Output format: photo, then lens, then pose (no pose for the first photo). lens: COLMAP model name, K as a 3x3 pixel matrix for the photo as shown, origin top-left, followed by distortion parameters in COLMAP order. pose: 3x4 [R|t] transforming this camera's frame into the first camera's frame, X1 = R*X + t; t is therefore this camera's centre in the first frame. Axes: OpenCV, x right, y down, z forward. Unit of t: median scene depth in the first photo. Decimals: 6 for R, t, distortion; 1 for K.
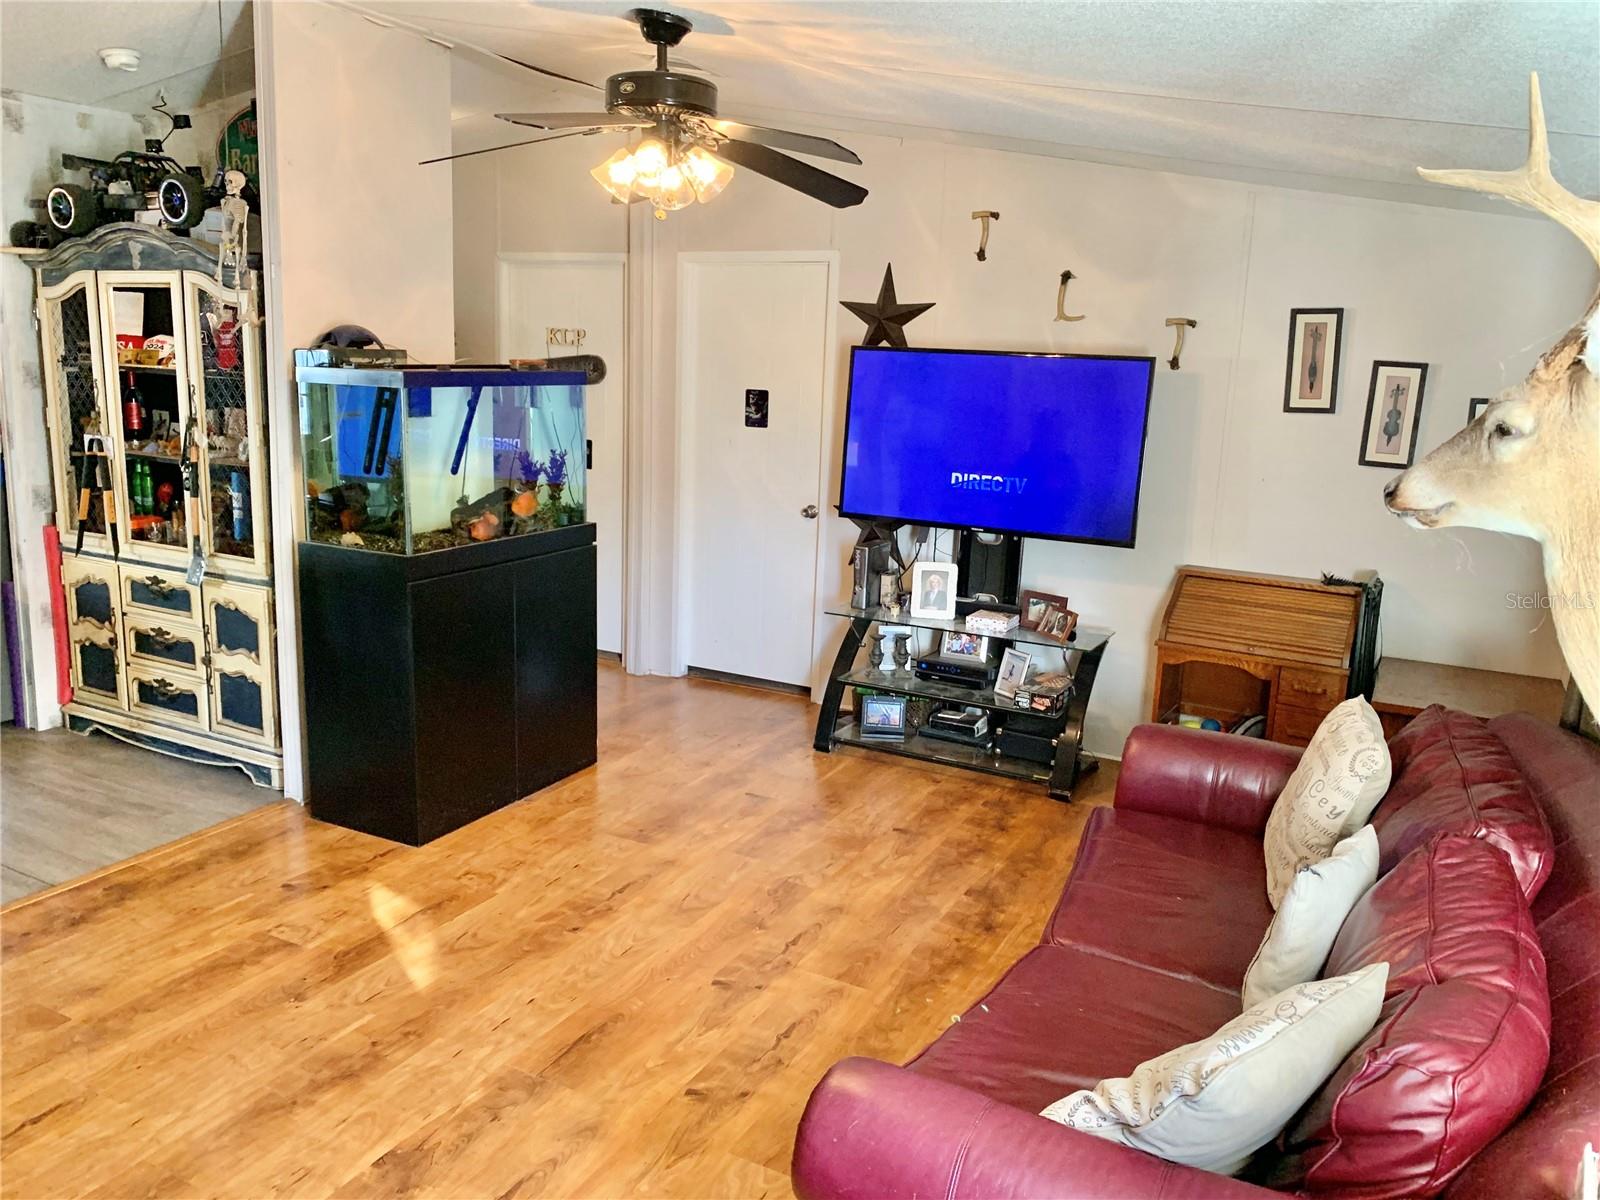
lens RADIAL K [[1238.2, 0, 805.7], [0, 1238.2, 590.3], [0, 0, 1]] dist [-0.004941, -0.004071]
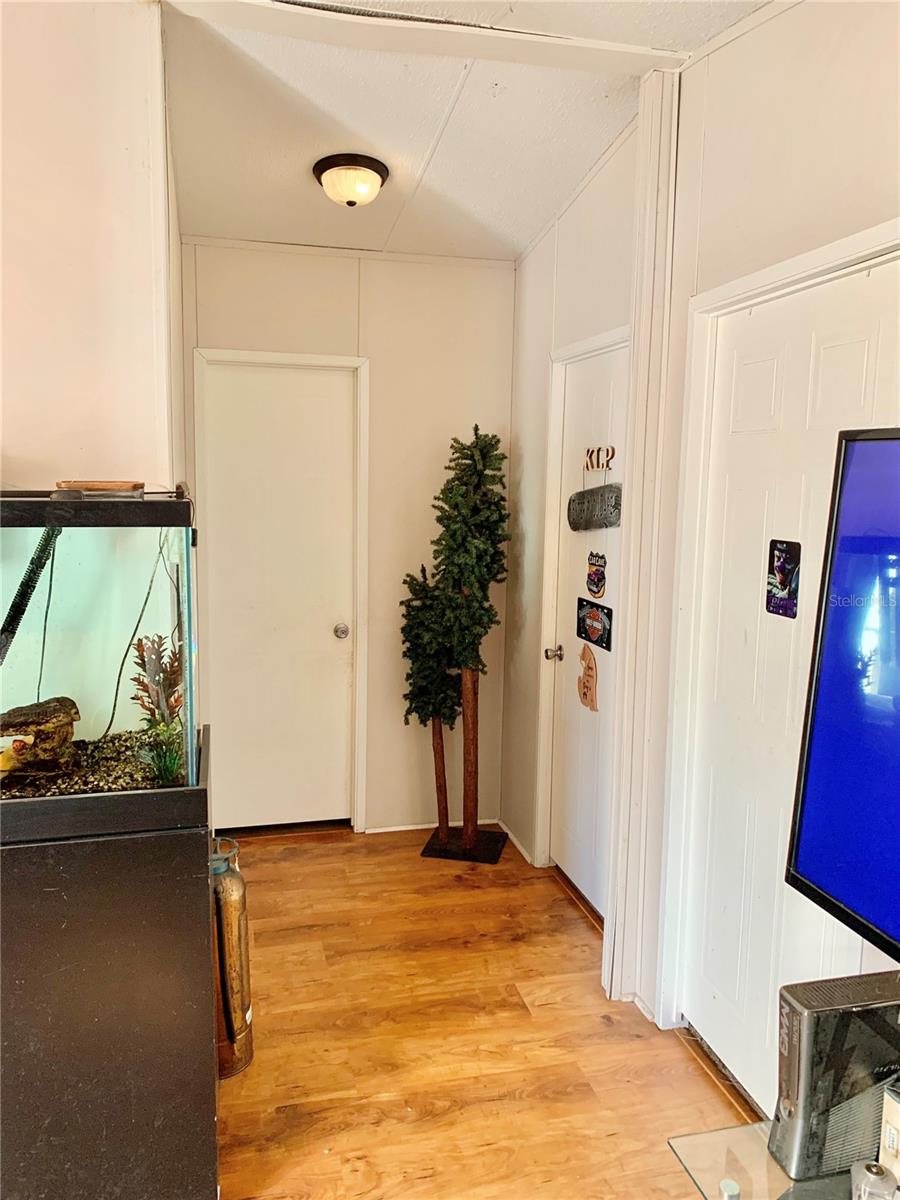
lens RADIAL K [[928.6, 0, 450.0], [0, 928.6, 600.0], [0, 0, 1]] dist [-0.004941, -0.004071]
pose [[0.659327, 0.068812, -0.748701, 0.150995], [-0.133707, 0.990661, -0.026696, -0.110055], [0.739872, 0.117708, 0.662370, 0.653251]]
